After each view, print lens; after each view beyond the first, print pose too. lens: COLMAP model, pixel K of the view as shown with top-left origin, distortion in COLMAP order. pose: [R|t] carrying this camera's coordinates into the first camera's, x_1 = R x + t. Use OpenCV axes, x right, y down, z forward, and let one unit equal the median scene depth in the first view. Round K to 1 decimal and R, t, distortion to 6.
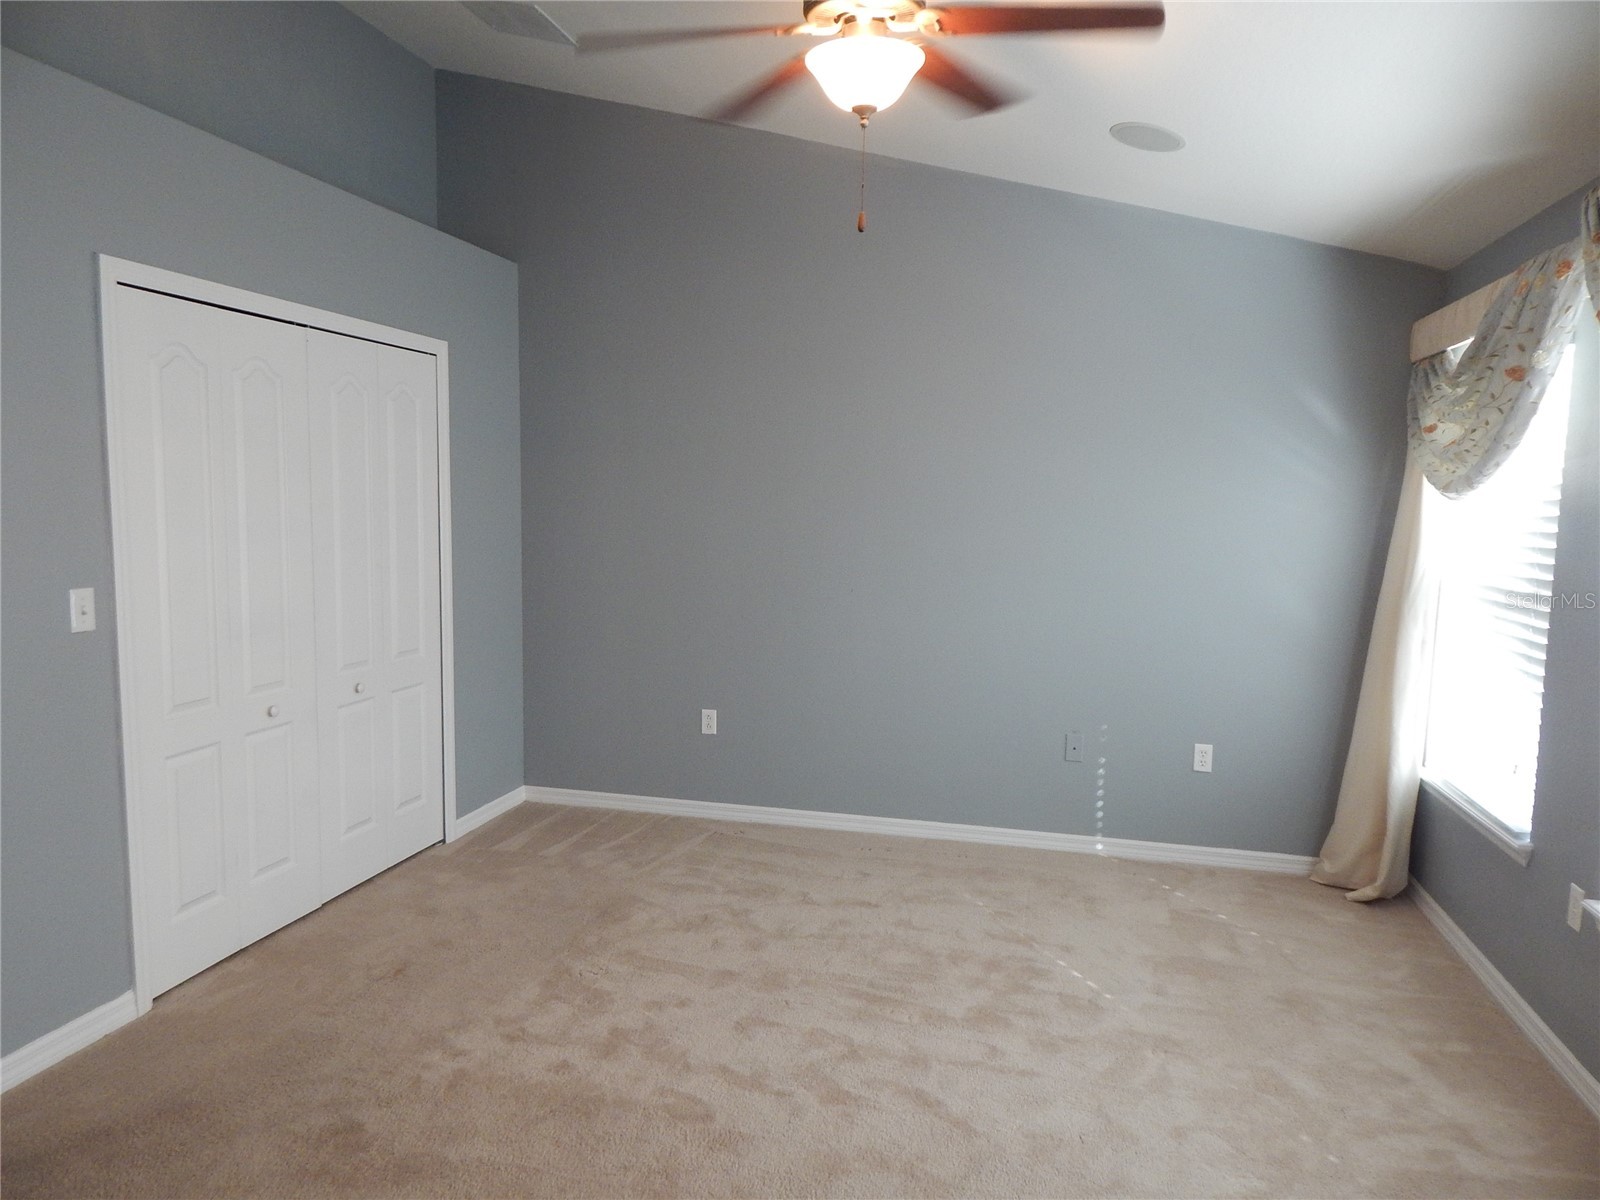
lens RADIAL K [[1072.1, 0, 811.4], [0, 1072.1, 601.4], [0, 0, 1]] dist [0.012716, -0.013093]
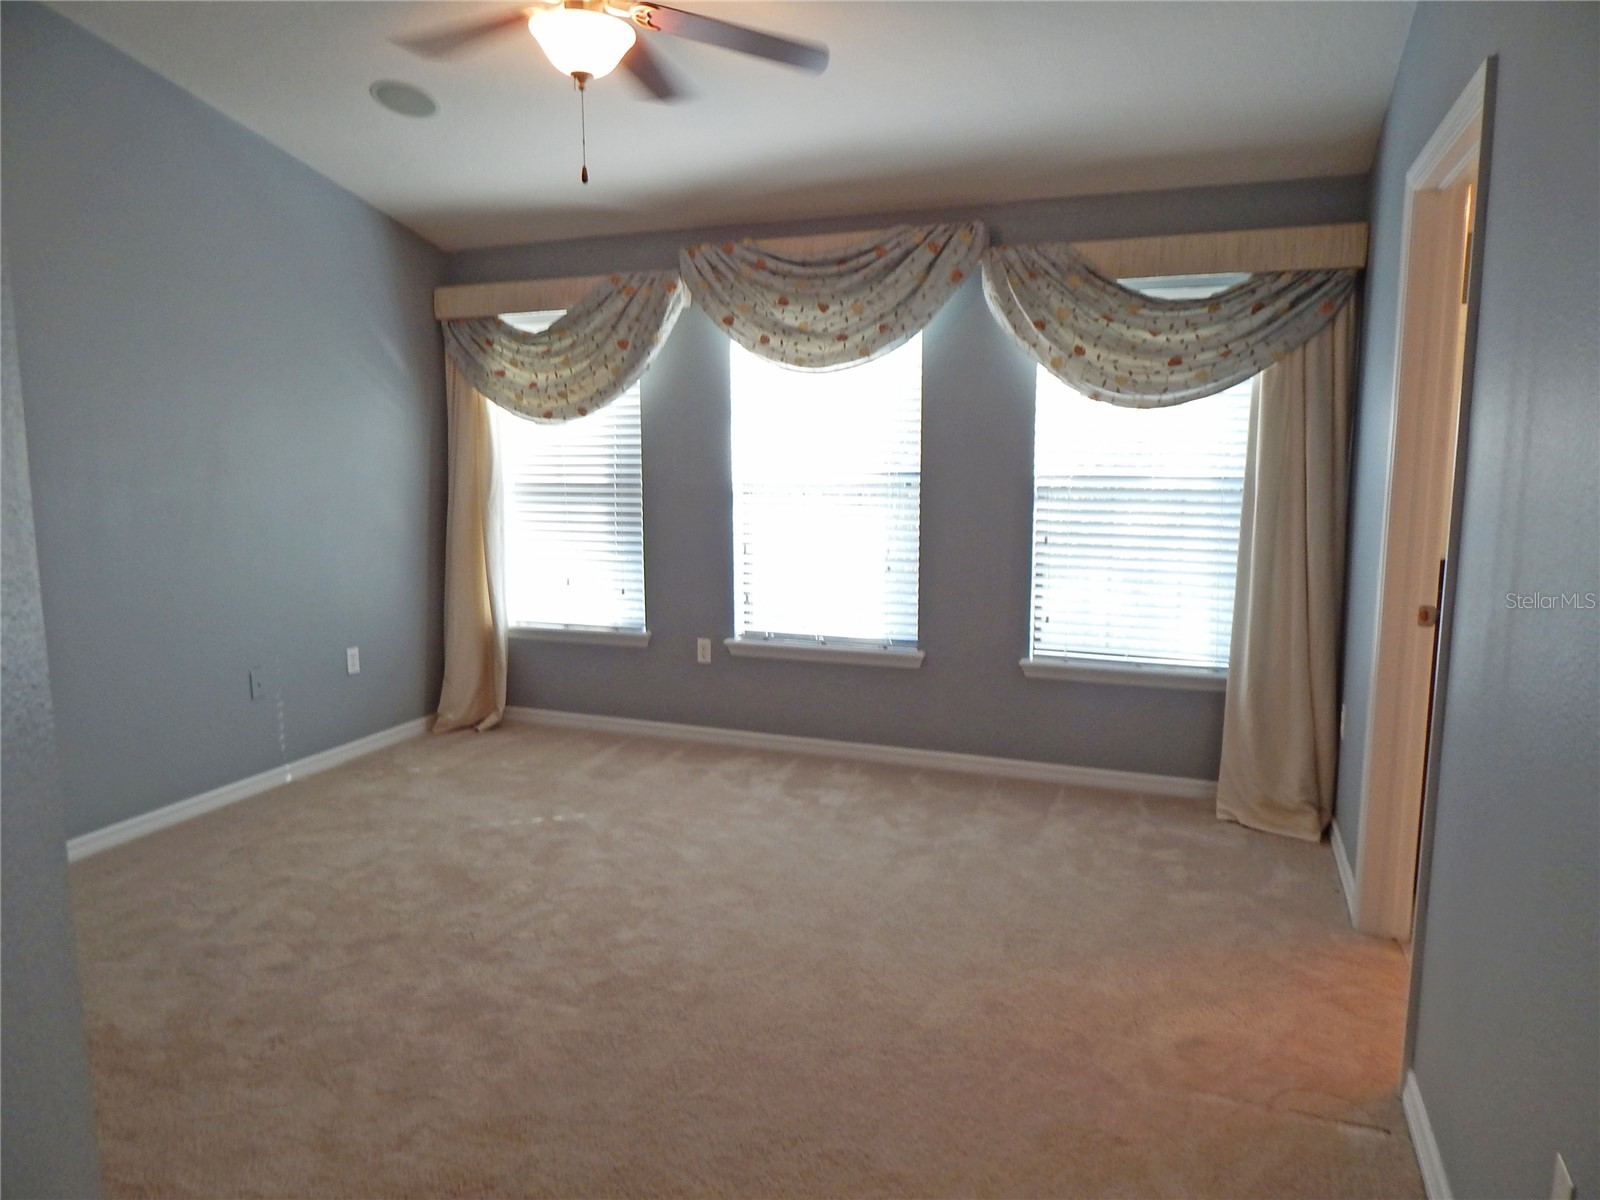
lens RADIAL K [[1072.1, 0, 804.6], [0, 1072.1, 606.8], [0, 0, 1]] dist [0.012716, -0.013093]
pose [[0.099191, -0.158271, 0.982401, -0.819436], [0.104273, 0.983487, 0.147918, -0.030171], [-0.989590, 0.087766, 0.114056, 0.493399]]
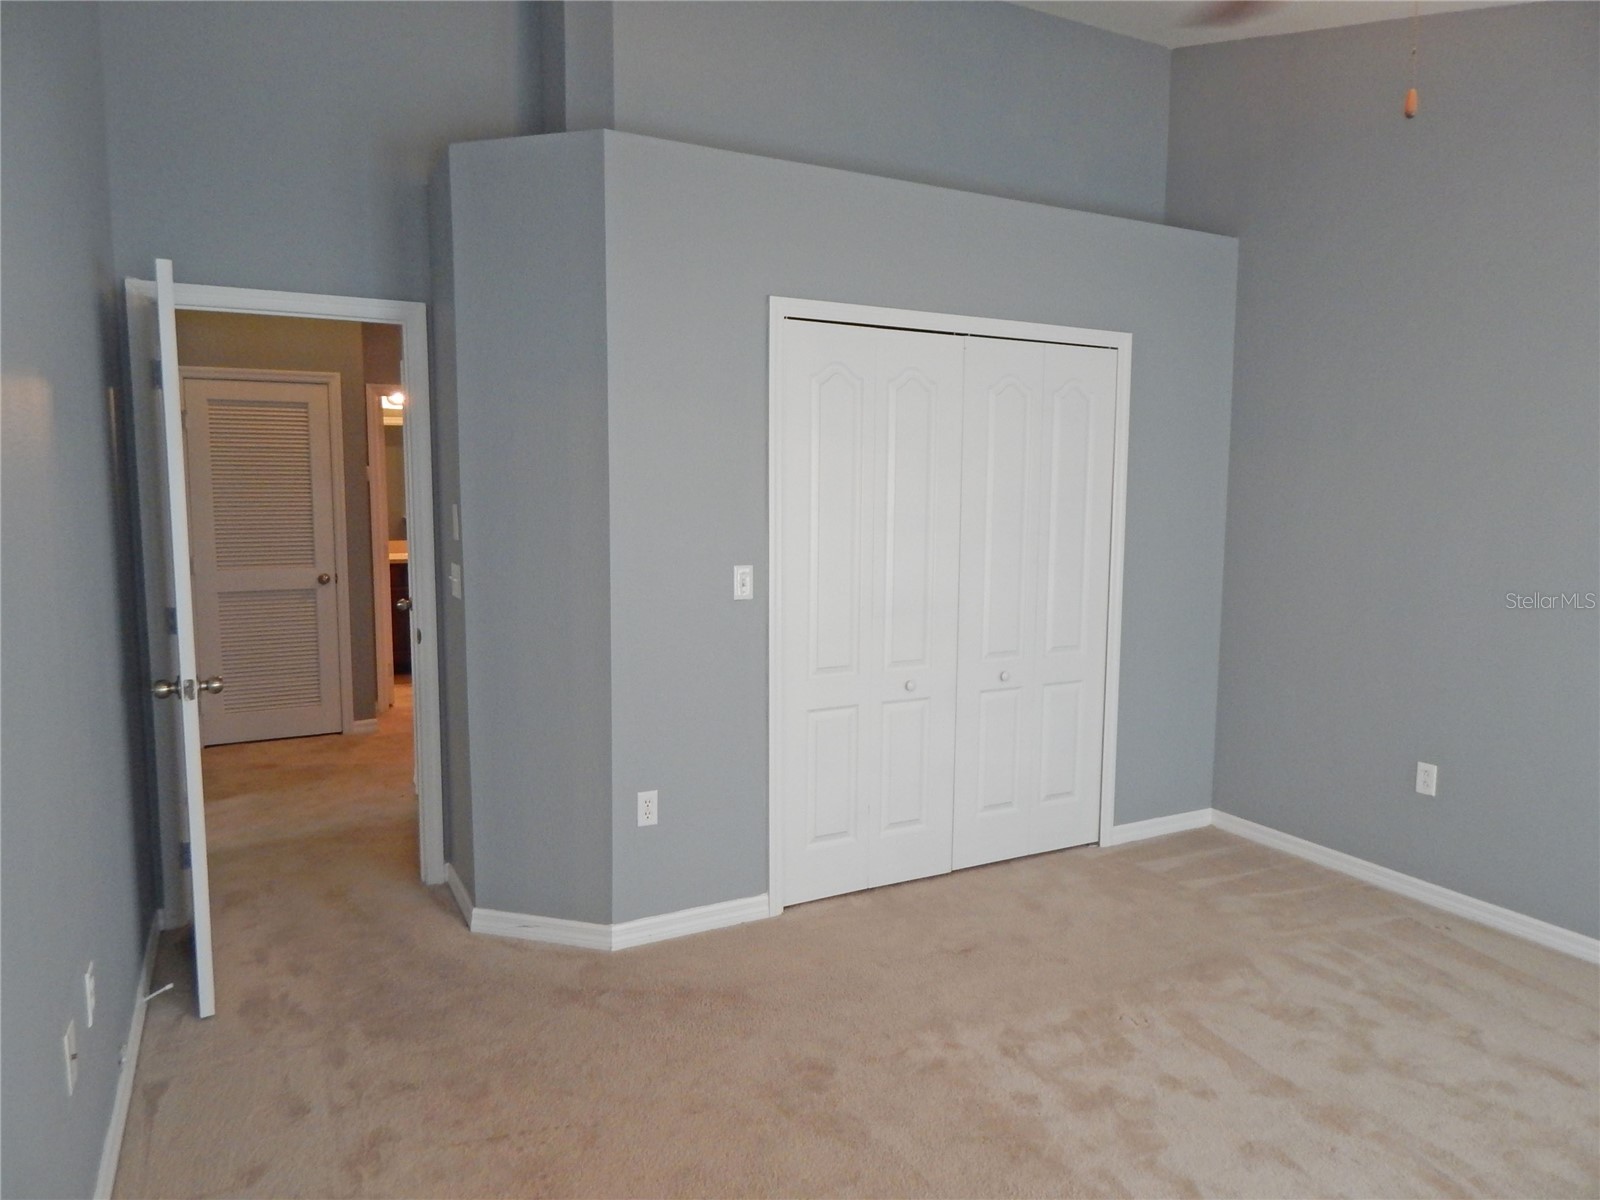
lens RADIAL K [[1072.1, 0, 801.1], [0, 1072.1, 598.9], [0, 0, 1]] dist [0.012716, -0.013093]
pose [[0.665671, 0.073913, -0.742576, 0.242648], [-0.075300, 0.996657, 0.031701, -0.014087], [0.742437, 0.034814, 0.669011, 0.170437]]
